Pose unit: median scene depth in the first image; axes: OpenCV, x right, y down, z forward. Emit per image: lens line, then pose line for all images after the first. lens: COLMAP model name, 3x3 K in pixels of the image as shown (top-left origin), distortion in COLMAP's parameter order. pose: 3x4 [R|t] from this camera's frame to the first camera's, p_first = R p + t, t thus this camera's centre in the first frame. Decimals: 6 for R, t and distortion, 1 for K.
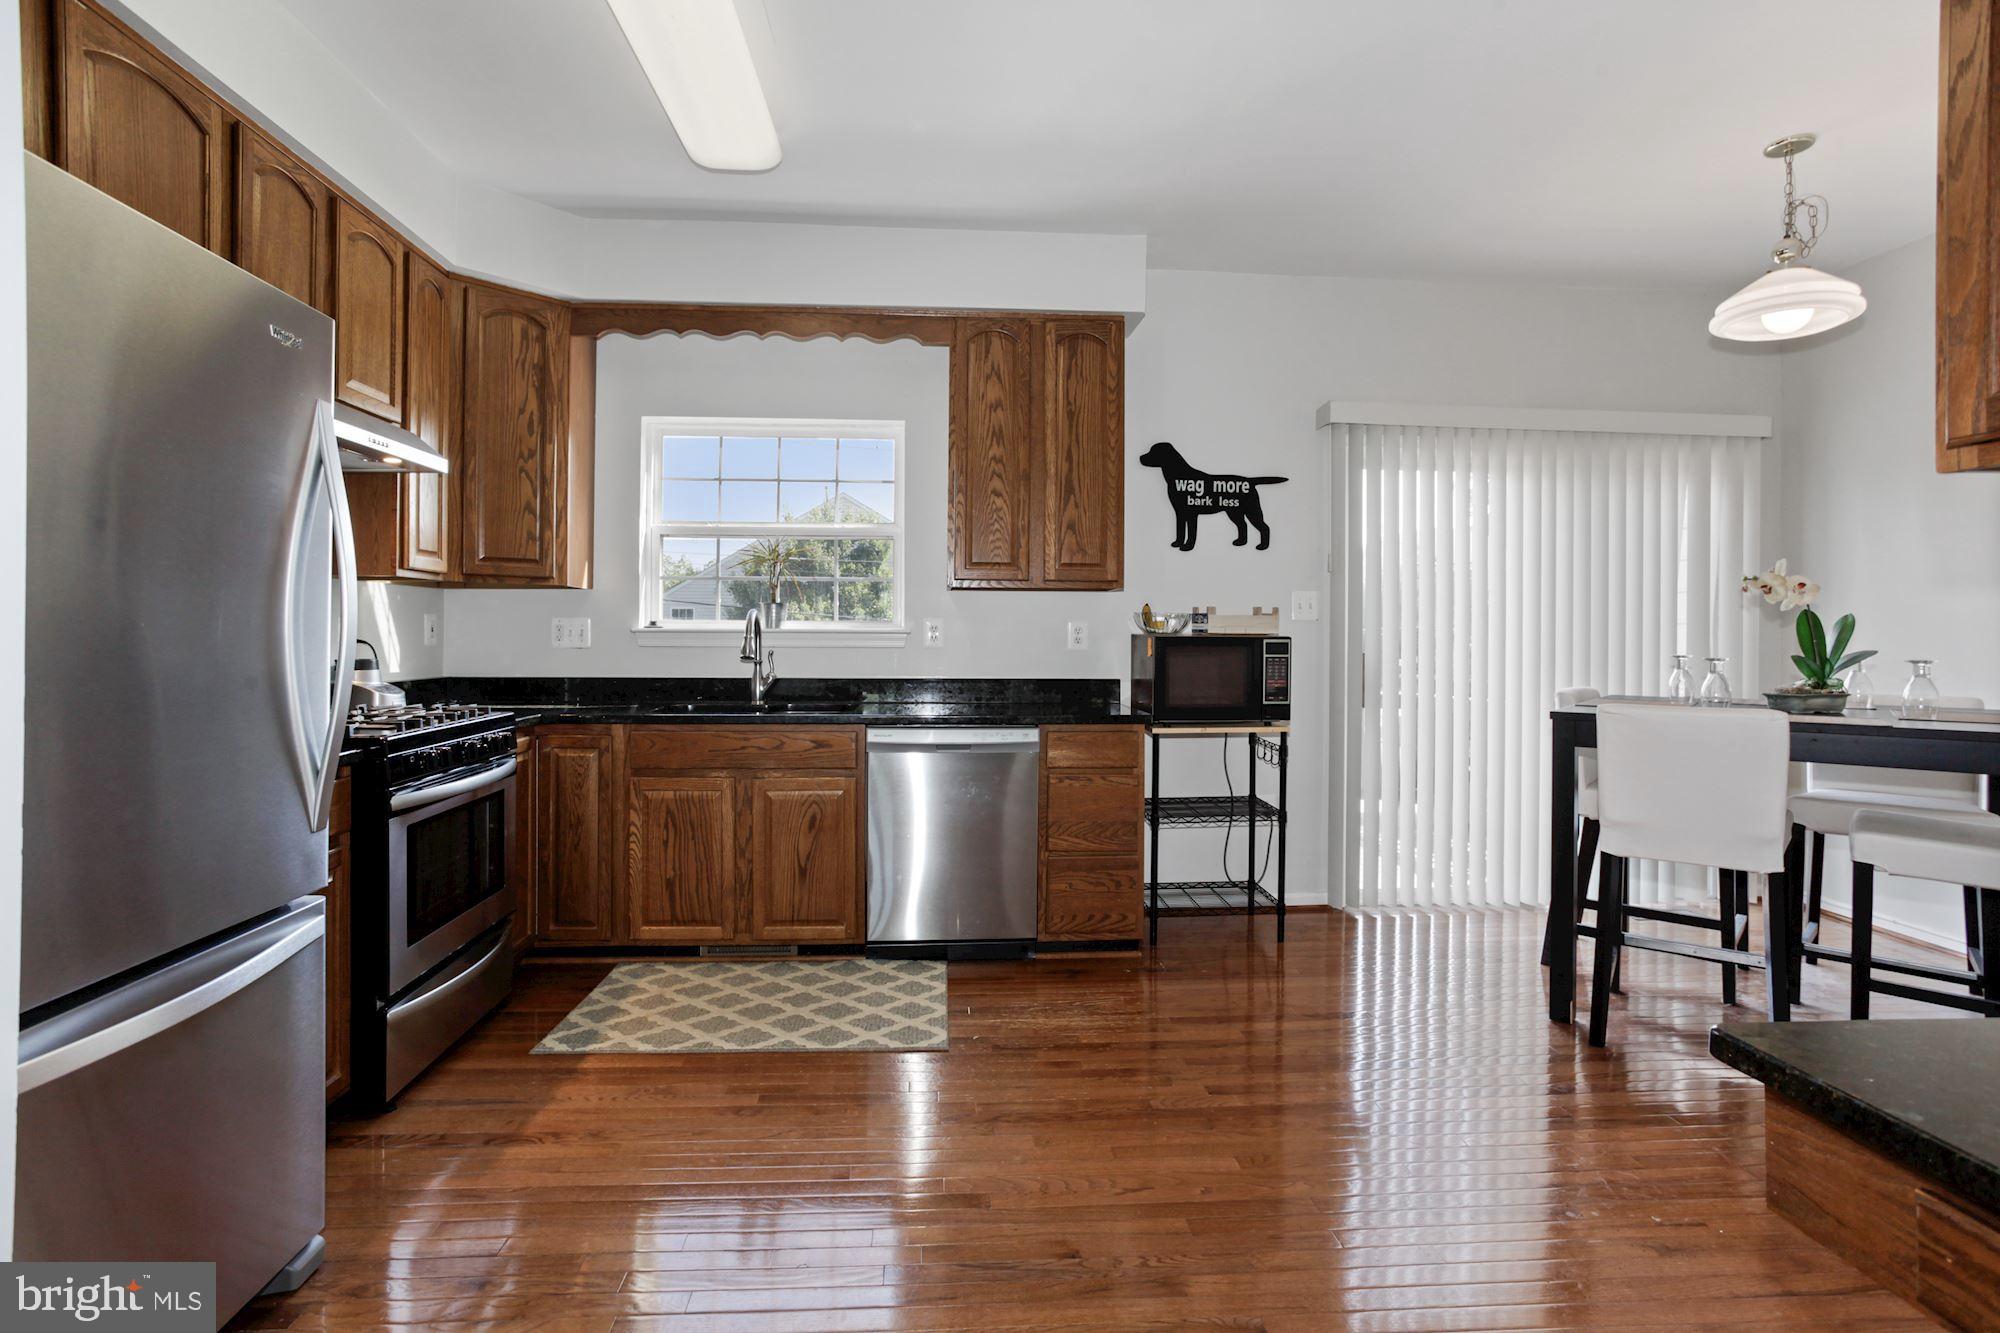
lens RADIAL K [[980.8, 0, 992.5], [0, 980.8, 625.6], [0, 0, 1]] dist [-0.057854, 0.037955]
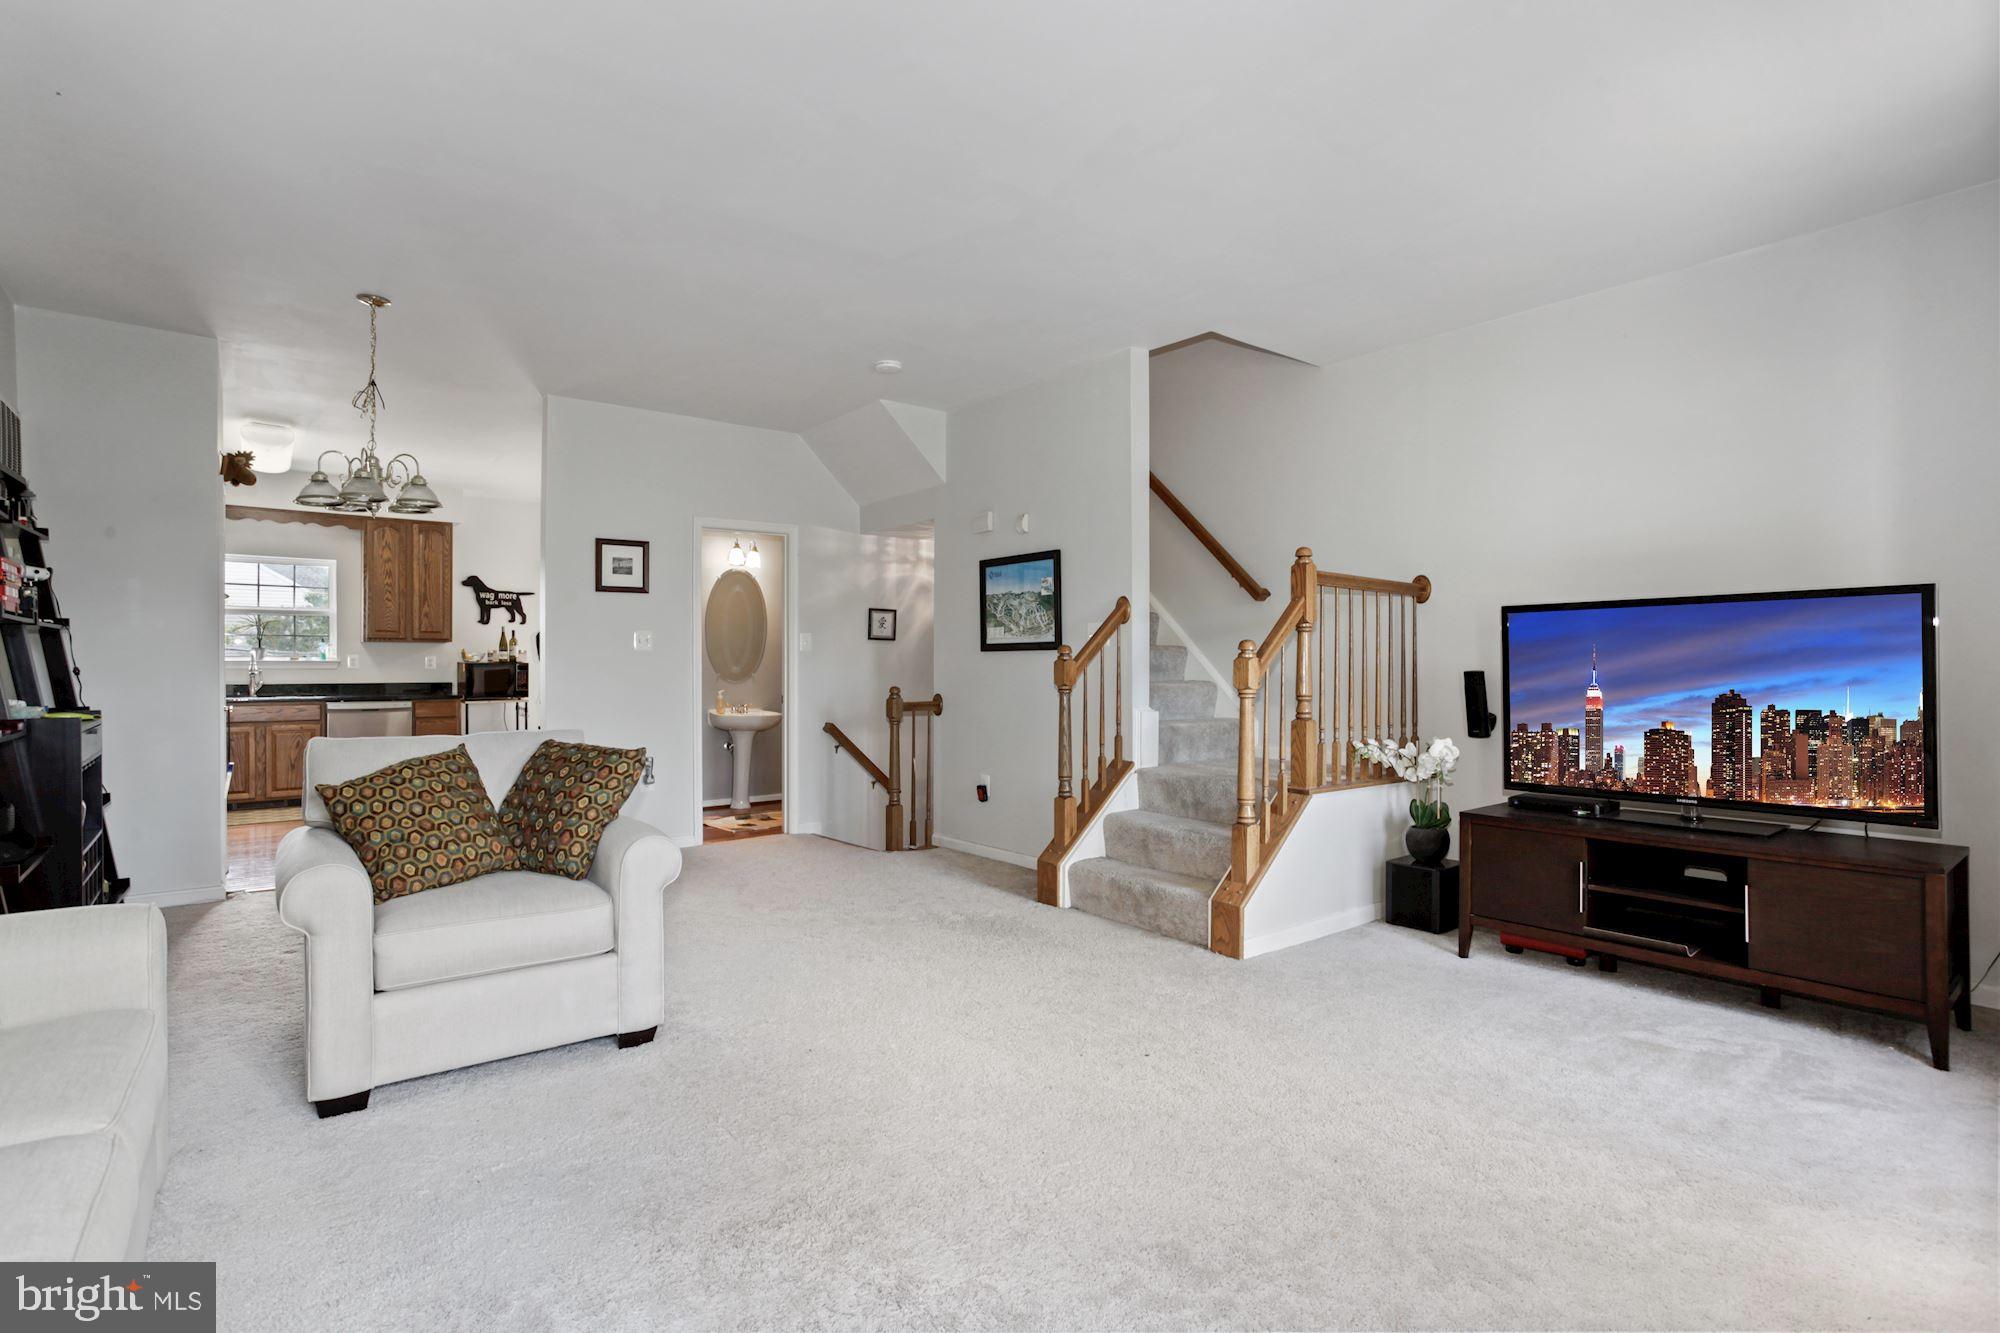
lens RADIAL K [[982.3, 0, 954.1], [0, 982.3, 660.0], [0, 0, 1]] dist [0.003740, 0.014932]
pose [[0.841619, -0.002761, 0.540064, -0.125165], [-0.000633, 0.999981, 0.006098, -0.011087], [-0.540071, -0.005474, 0.841602, -1.612570]]
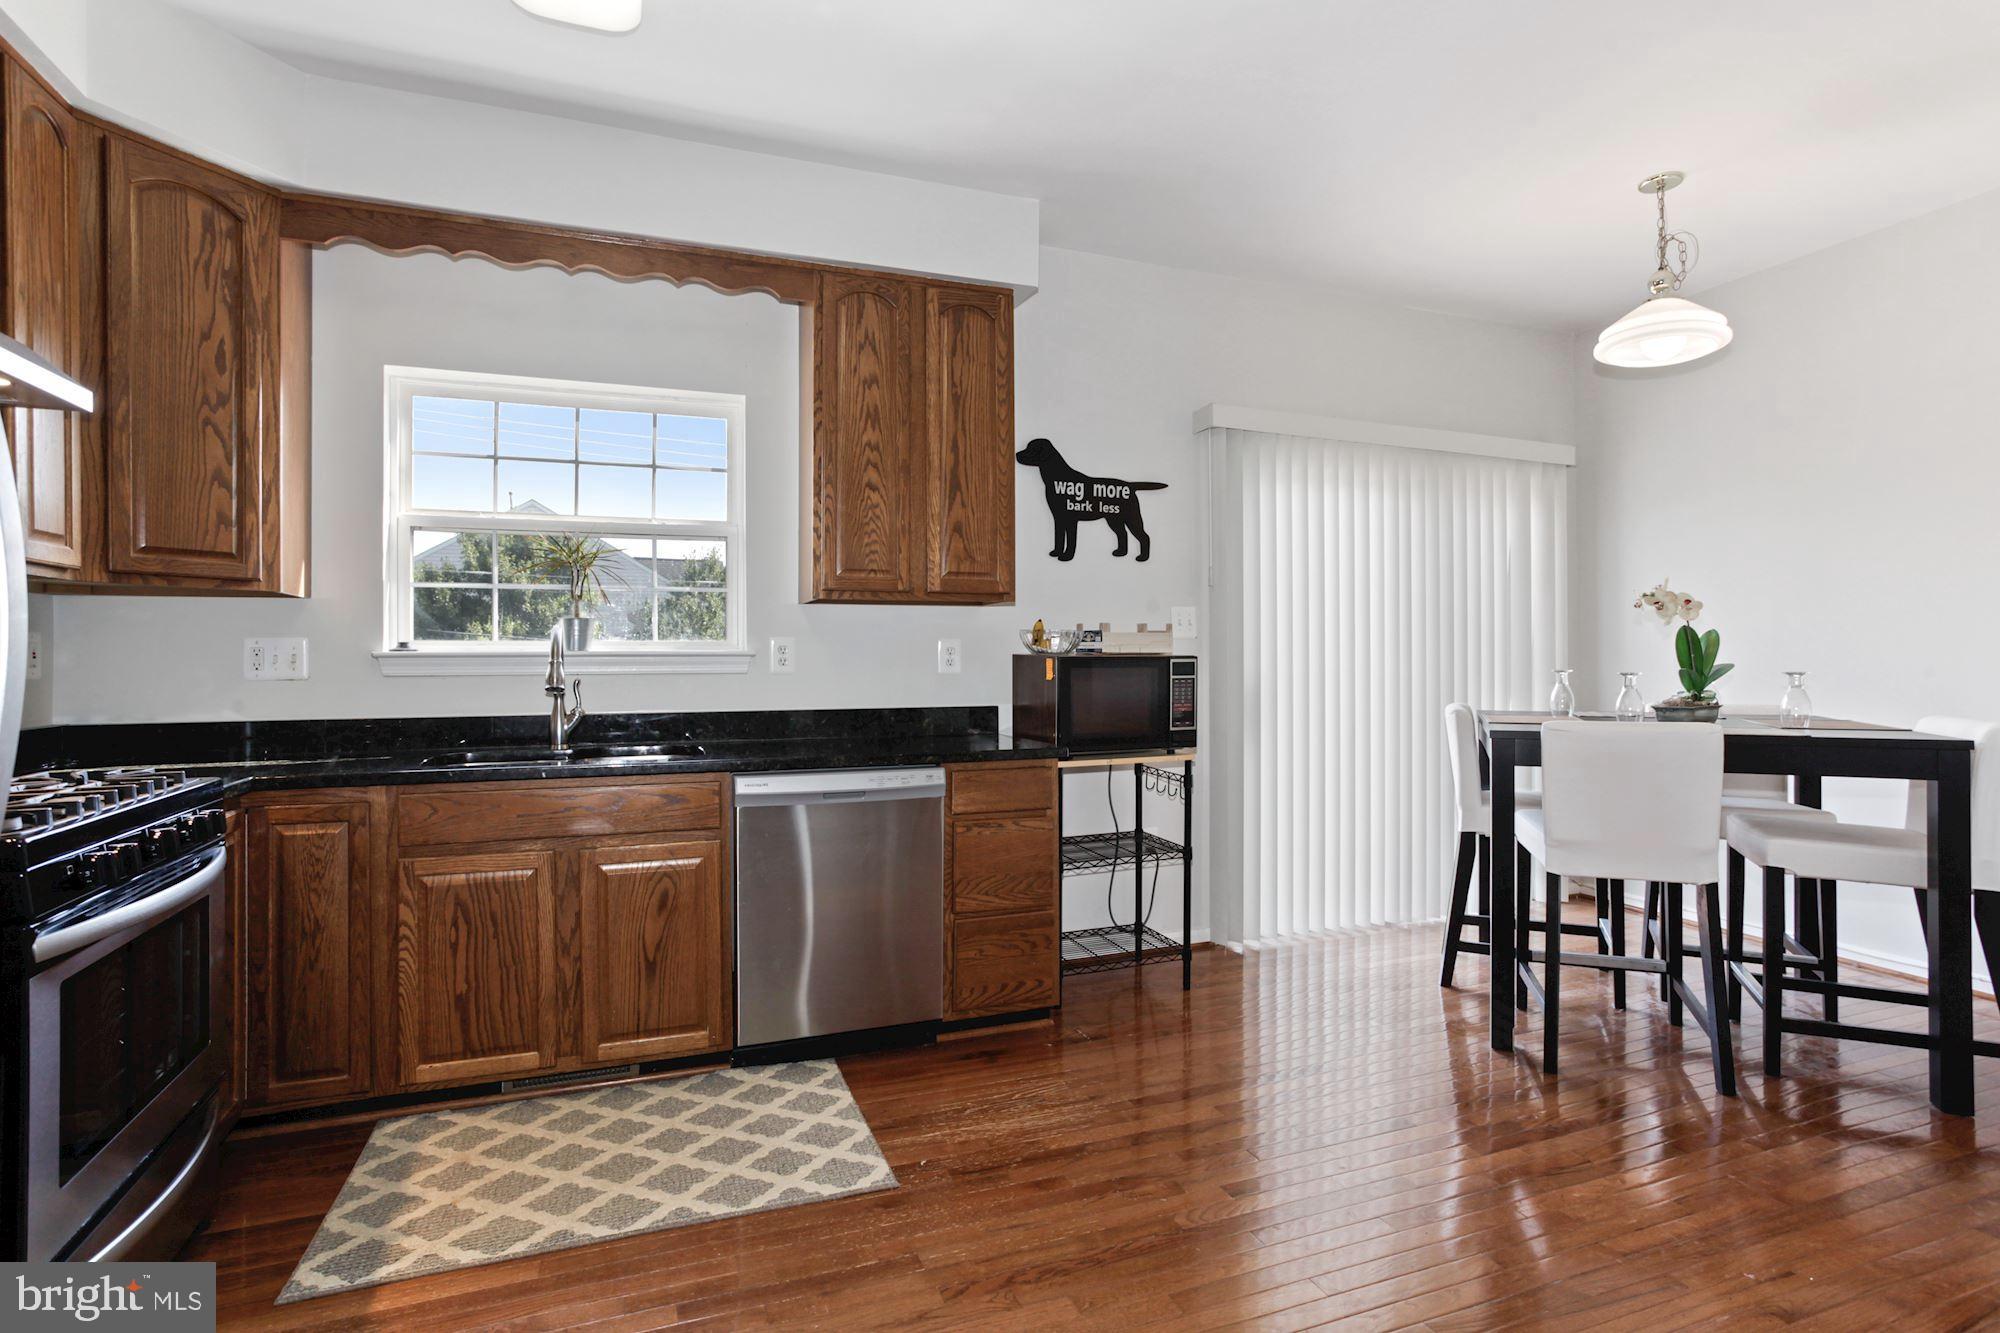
lens RADIAL K [[1001.4, 0, 996.0], [0, 1001.4, 649.4], [0, 0, 1]] dist [-0.052815, 0.035158]
pose [[0.955171, -0.006453, 0.295984, -0.148098], [0.005813, 0.999978, 0.003044, 0.001475], [-0.295998, -0.001187, 0.955188, 0.157196]]
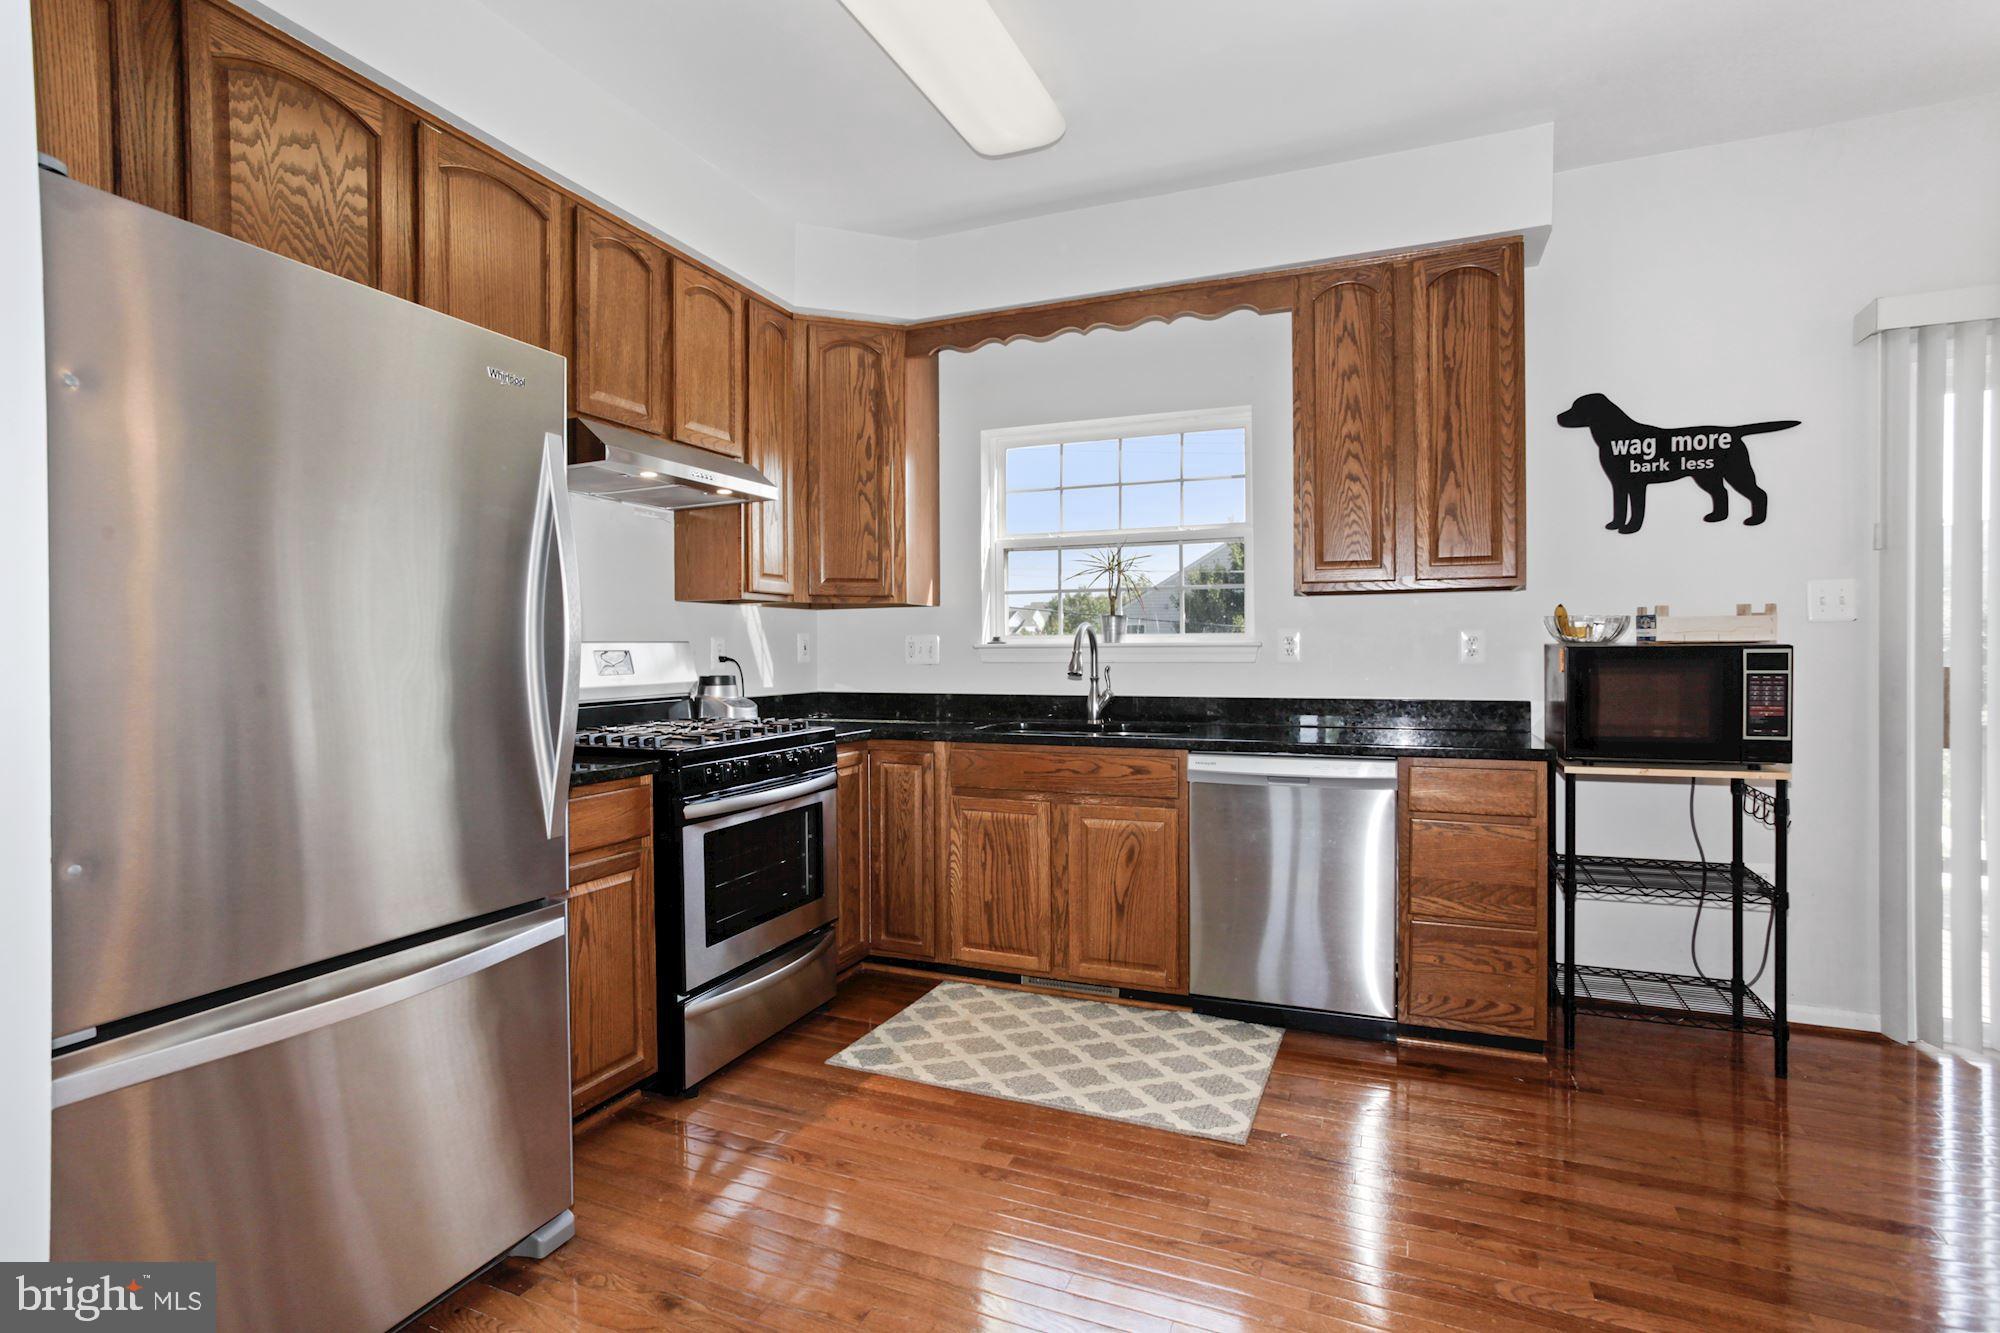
lens RADIAL K [[971.1, 0, 990.4], [0, 971.1, 651.4], [0, 0, 1]] dist [-0.065593, 0.049043]
pose [[0.891640, -0.009441, -0.452646, 0.098526], [0.015034, 0.999849, 0.008761, 0.001474], [0.452495, -0.014617, 0.891647, 0.127165]]
